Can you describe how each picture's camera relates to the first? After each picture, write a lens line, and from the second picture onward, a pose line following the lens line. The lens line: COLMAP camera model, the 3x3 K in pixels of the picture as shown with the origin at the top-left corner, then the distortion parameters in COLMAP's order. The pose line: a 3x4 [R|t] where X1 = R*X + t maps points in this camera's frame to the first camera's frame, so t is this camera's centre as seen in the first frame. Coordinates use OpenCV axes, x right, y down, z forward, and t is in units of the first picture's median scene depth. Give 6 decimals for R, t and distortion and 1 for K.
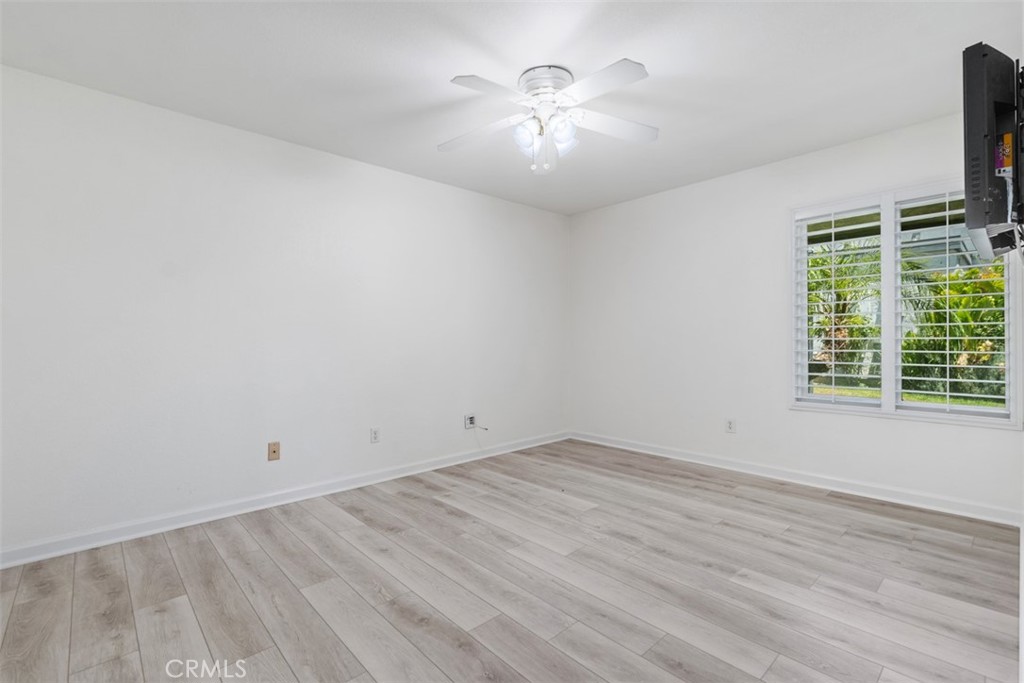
lens RADIAL K [[460.7, 0, 508.0], [0, 460.7, 345.9], [0, 0, 1]] dist [0.003660, 0.000009]
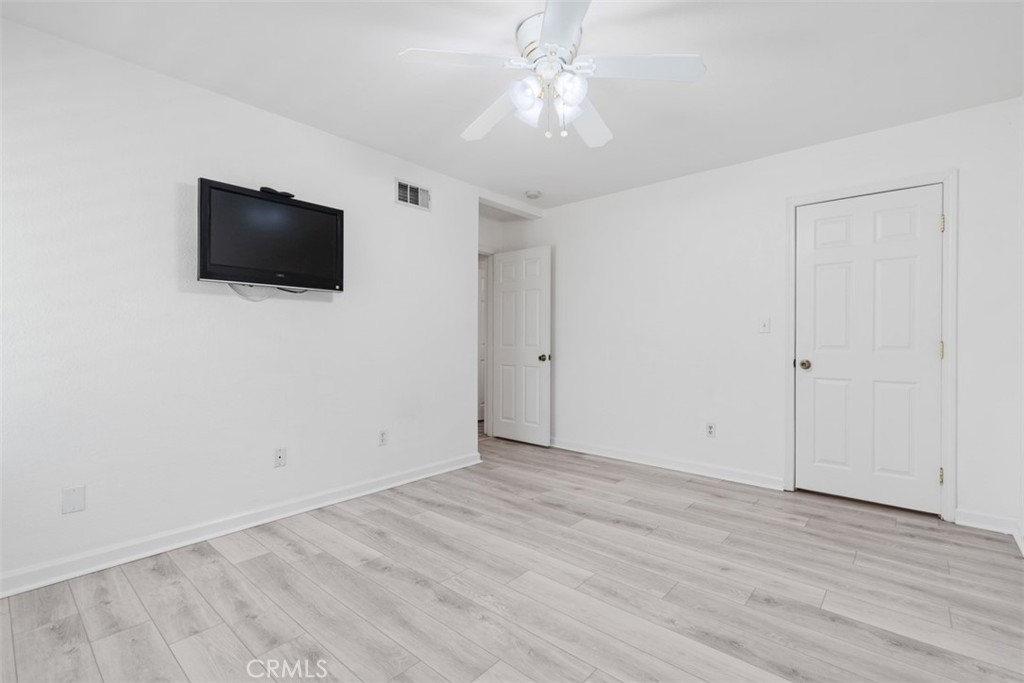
lens RADIAL K [[459.1, 0, 512.0], [0, 459.1, 341.5], [0, 0, 1]] dist [0.002500, 0.000122]
pose [[-0.992927, 0.006923, -0.118529, 0.252207], [0.005176, 0.999874, 0.015036, -0.024146], [0.118618, 0.014316, -0.992837, 1.820966]]
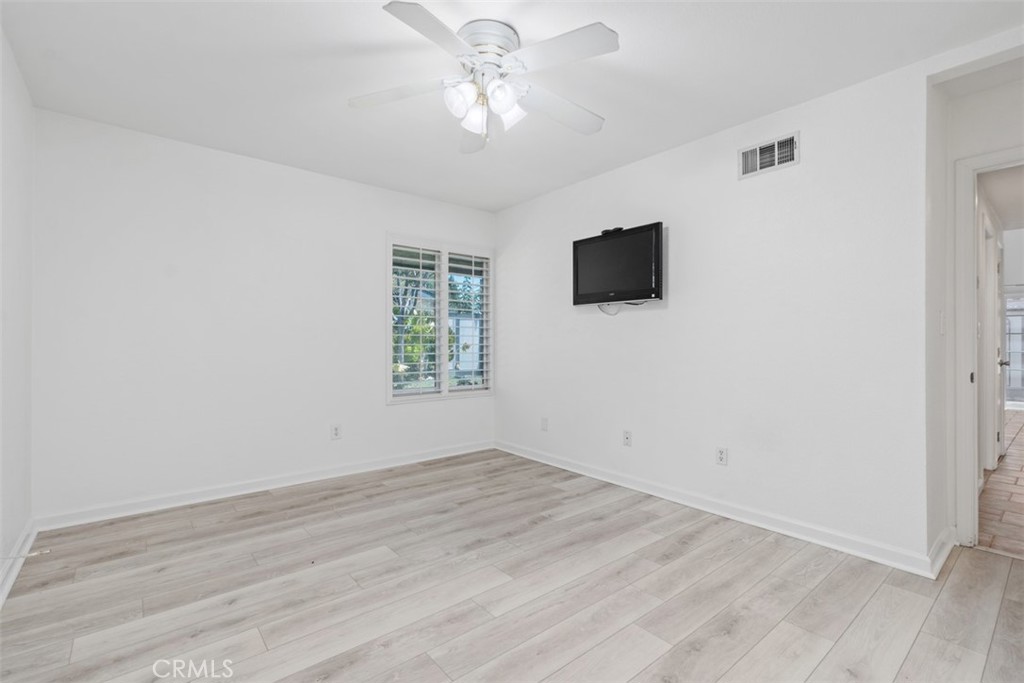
lens RADIAL K [[461.1, 0, 508.6], [0, 461.1, 342.7], [0, 0, 1]] dist [0.006908, -0.000646]
pose [[0.047406, 0.007842, 0.998845, -0.765054], [0.009213, 0.999923, -0.008287, -0.009807], [-0.998833, 0.009596, 0.047331, 0.913367]]
